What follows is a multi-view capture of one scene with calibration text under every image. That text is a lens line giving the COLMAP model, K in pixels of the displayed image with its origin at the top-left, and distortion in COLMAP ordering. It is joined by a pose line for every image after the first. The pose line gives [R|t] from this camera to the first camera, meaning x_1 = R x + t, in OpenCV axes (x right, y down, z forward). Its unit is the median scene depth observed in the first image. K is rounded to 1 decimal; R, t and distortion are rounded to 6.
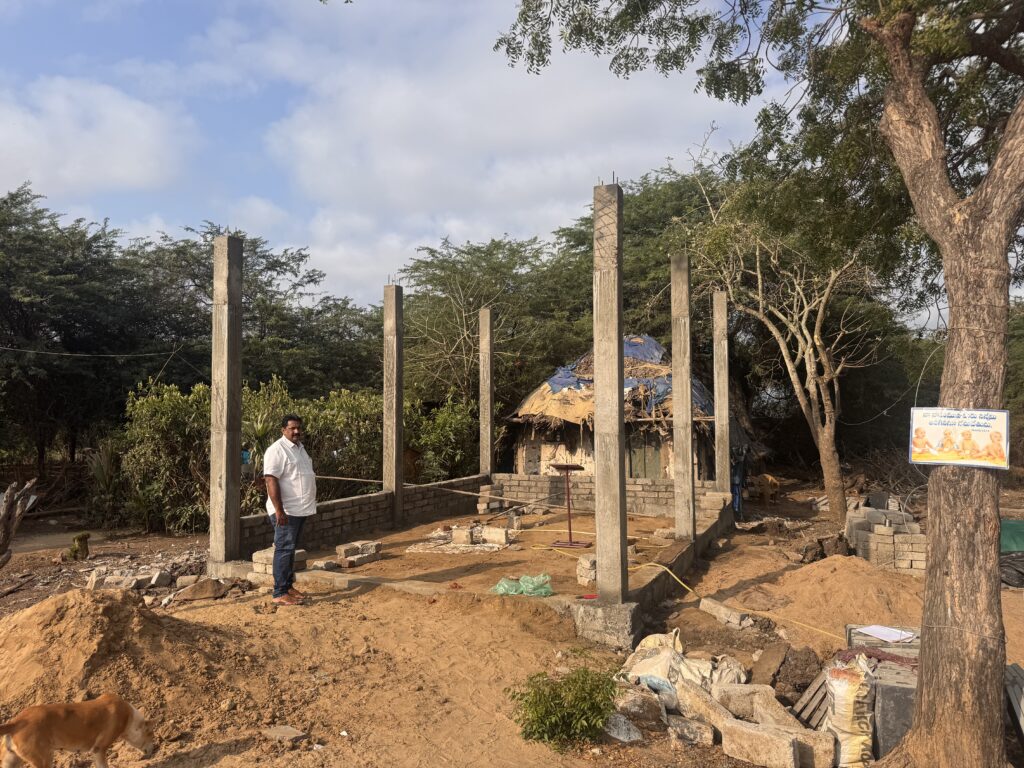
lens RADIAL K [[738.0, 0, 513.8], [0, 738.0, 383.5], [0, 0, 1]] dist [0.064388, -0.085419]
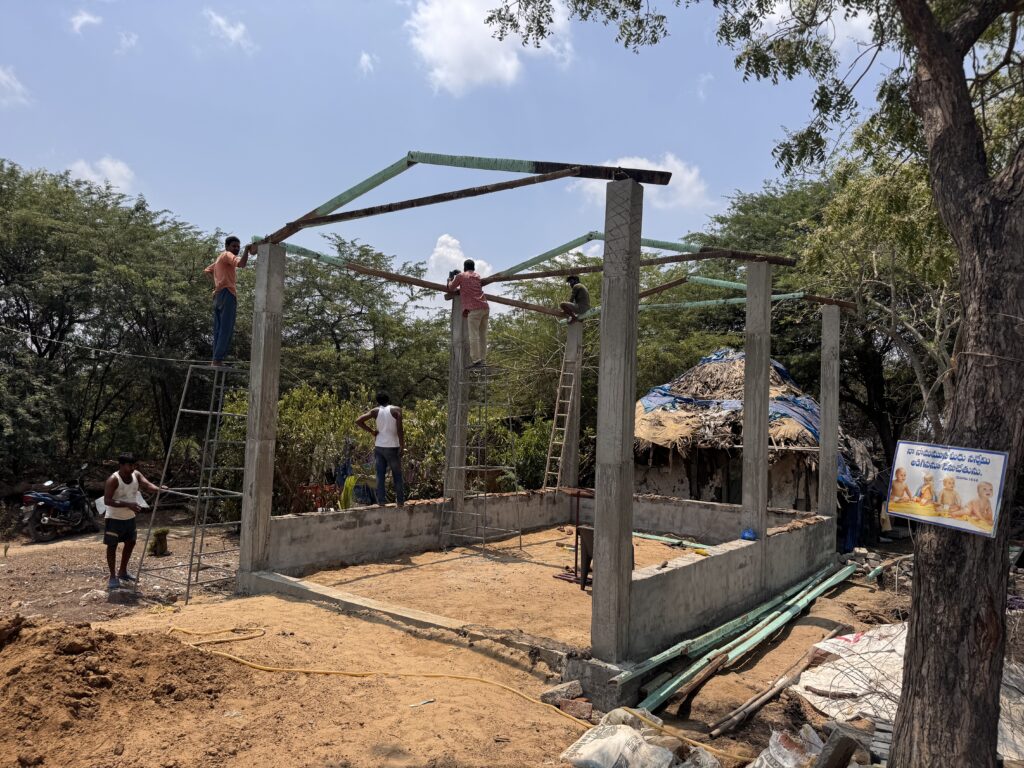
lens RADIAL K [[738.0, 0, 516.6], [0, 738.0, 390.6], [0, 0, 1]] dist [0.064388, -0.085419]
pose [[0.976925, 0.033935, -0.210869, 0.323412], [-0.035595, 0.999358, -0.004085, -0.020212], [0.210595, 0.011496, 0.977506, 0.198598]]
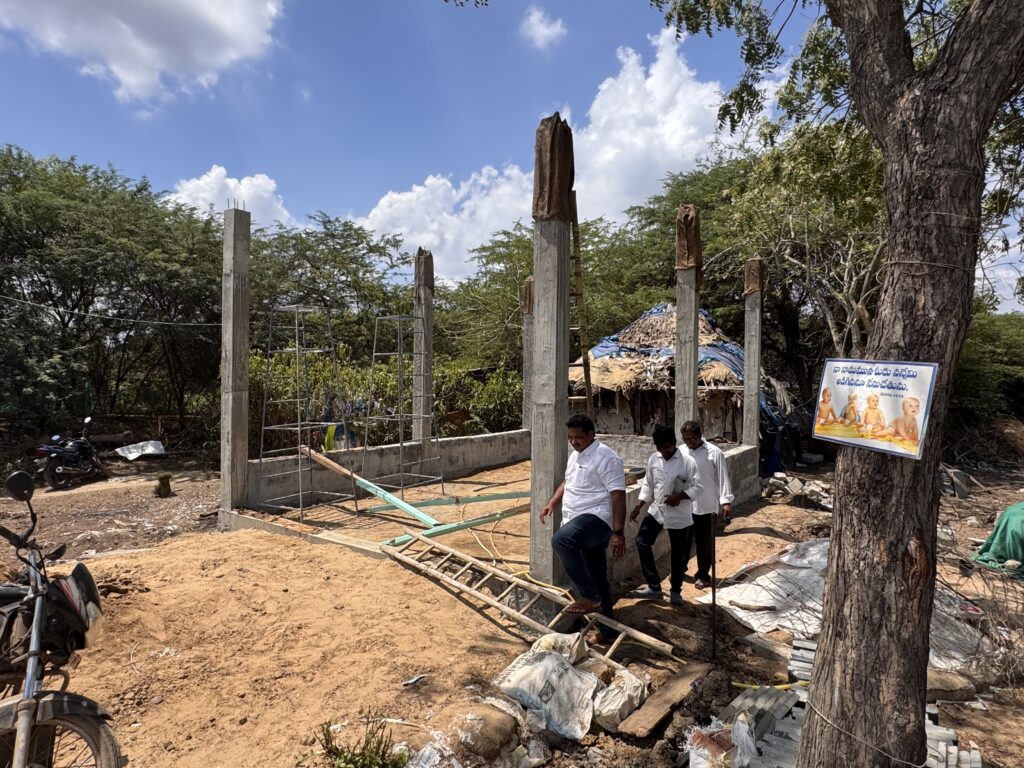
lens RADIAL K [[619.4, 0, 513.0], [0, 619.4, 385.6], [0, 0, 1]] dist [0.002556, -0.004830]
pose [[0.982535, 0.020919, -0.184897, 0.370299], [-0.011275, 0.998528, 0.053059, 0.008097], [0.185735, -0.050047, 0.981324, 0.396272]]
